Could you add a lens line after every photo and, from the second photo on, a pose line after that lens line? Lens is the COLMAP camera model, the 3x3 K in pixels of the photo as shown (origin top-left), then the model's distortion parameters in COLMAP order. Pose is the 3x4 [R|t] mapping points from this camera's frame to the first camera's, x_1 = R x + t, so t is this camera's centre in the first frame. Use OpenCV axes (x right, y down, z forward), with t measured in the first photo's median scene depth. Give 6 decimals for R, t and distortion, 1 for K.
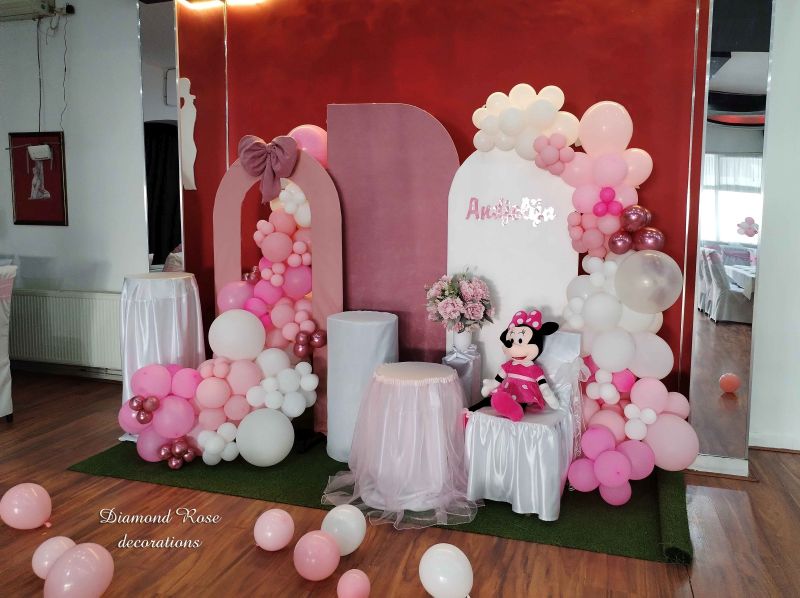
lens RADIAL K [[626.3, 0, 416.7], [0, 626.3, 282.0], [0, 0, 1]] dist [0.006129, -0.000706]
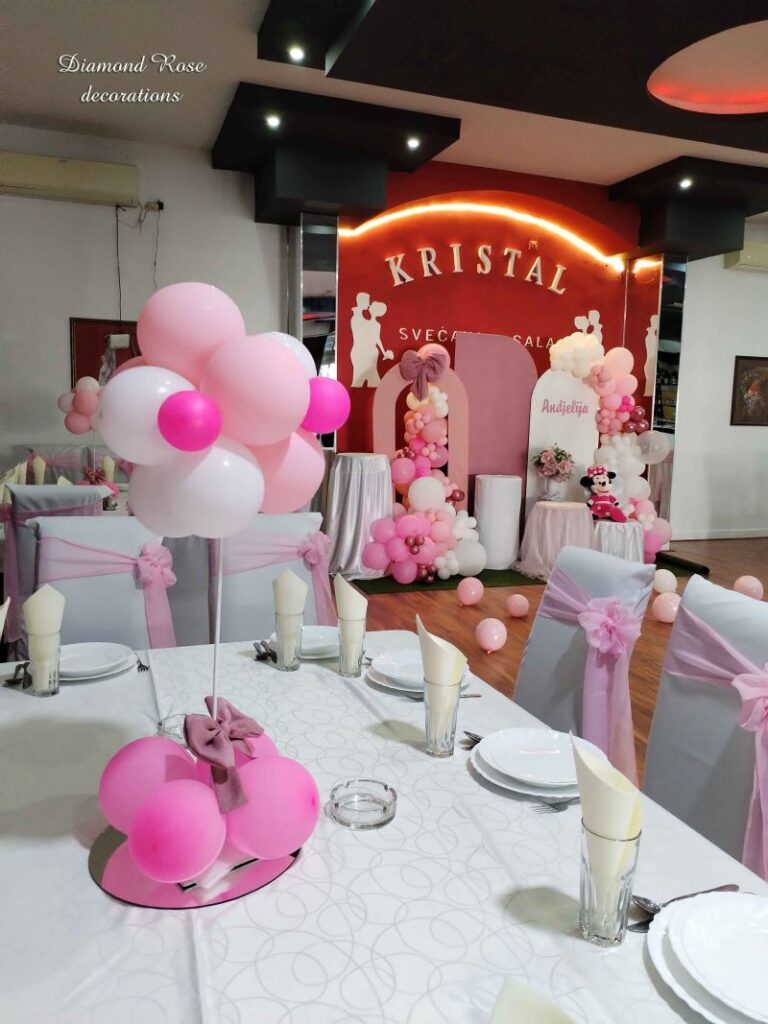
lens RADIAL K [[752.0, 0, 384.0], [0, 752.0, 512.0], [0, 0, 1]] dist [0.003816, -0.002510]
pose [[0.807516, -0.071586, 0.585486, -1.389733], [0.049122, 0.997322, 0.054190, 0.027651], [-0.587797, -0.014999, 0.808869, -0.314666]]
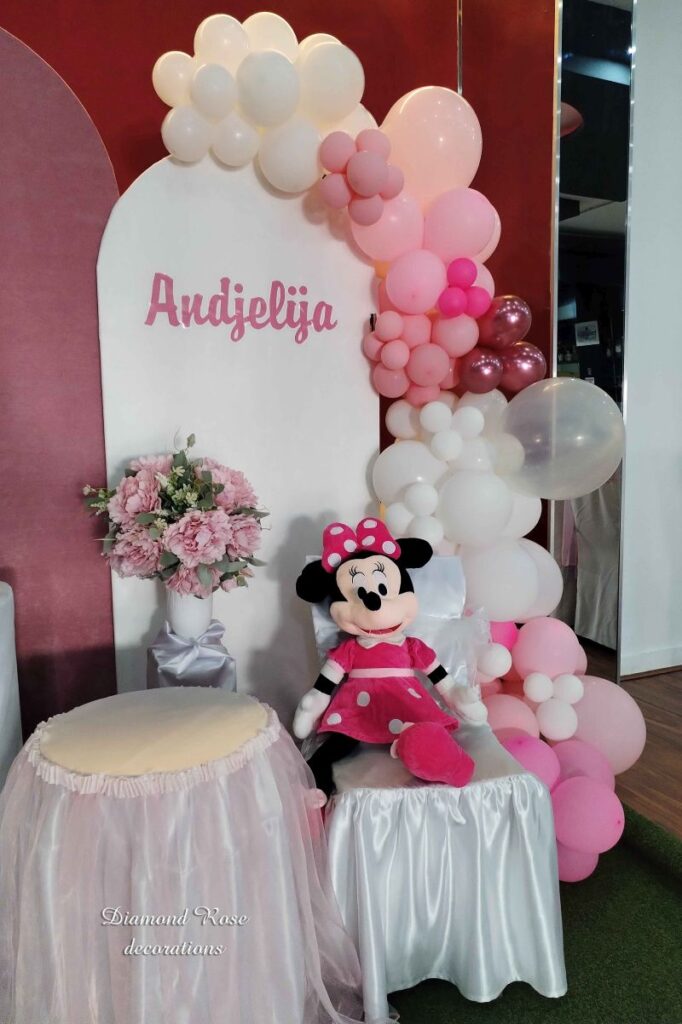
lens RADIAL K [[773.7, 0, 314.8], [0, 773.7, 508.1], [0, 0, 1]] dist [0.024579, -0.002500]
pose [[0.767614, -0.094465, 0.633912, -0.176887], [0.091480, 0.995100, 0.037514, 0.012344], [-0.634350, 0.029194, 0.772495, 0.534767]]
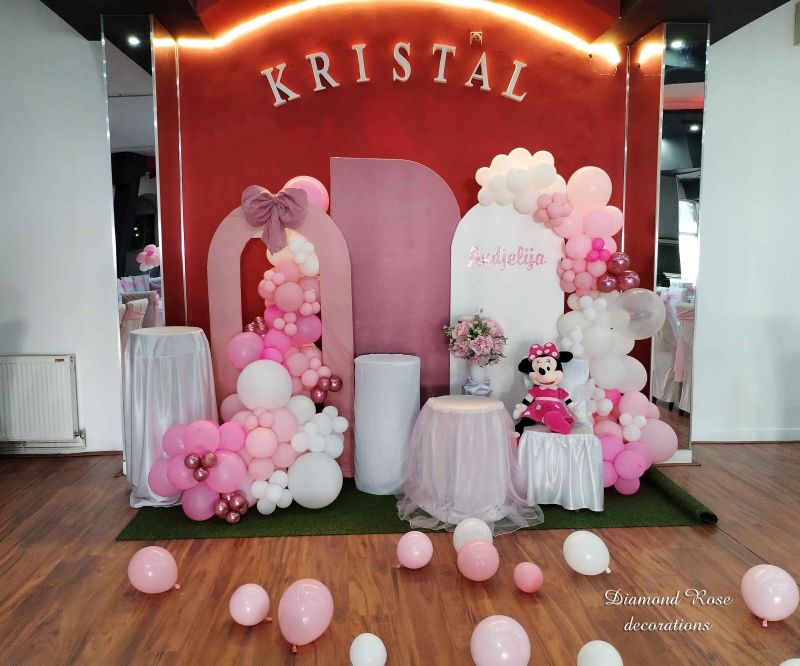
lens RADIAL K [[650.7, 0, 373.9], [0, 650.7, 335.5], [0, 0, 1]] dist [-0.001318, -0.006970]
pose [[0.941918, -0.049976, 0.332103, -0.474894], [0.048672, 0.998740, 0.012250, 0.001312], [-0.332297, 0.004626, 0.943164, -0.038891]]
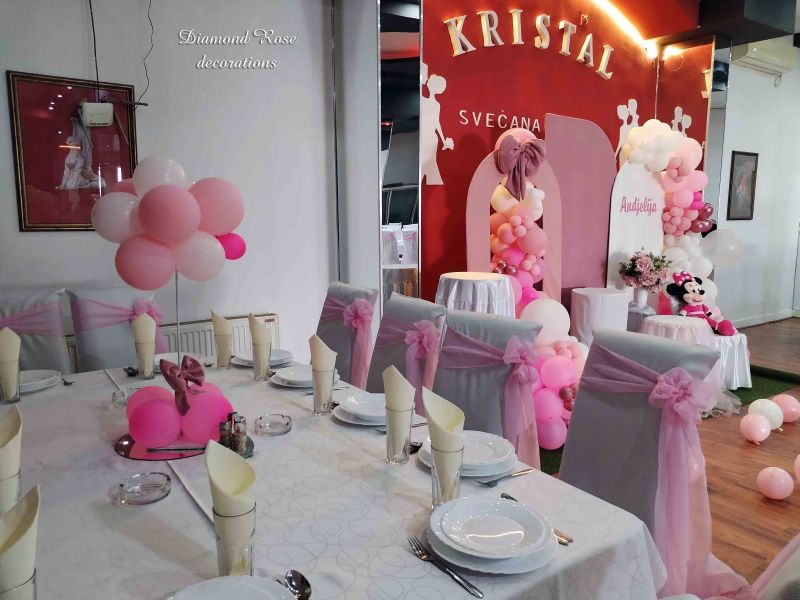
lens RADIAL K [[602.3, 0, 393.1], [0, 602.3, 300.9], [0, 0, 1]] dist [0.000730, 0.000039]
pose [[0.625802, -0.124289, 0.770016, -1.281824], [0.087550, 0.992177, 0.088995, -0.069281], [-0.775053, 0.011722, 0.631787, 0.556938]]
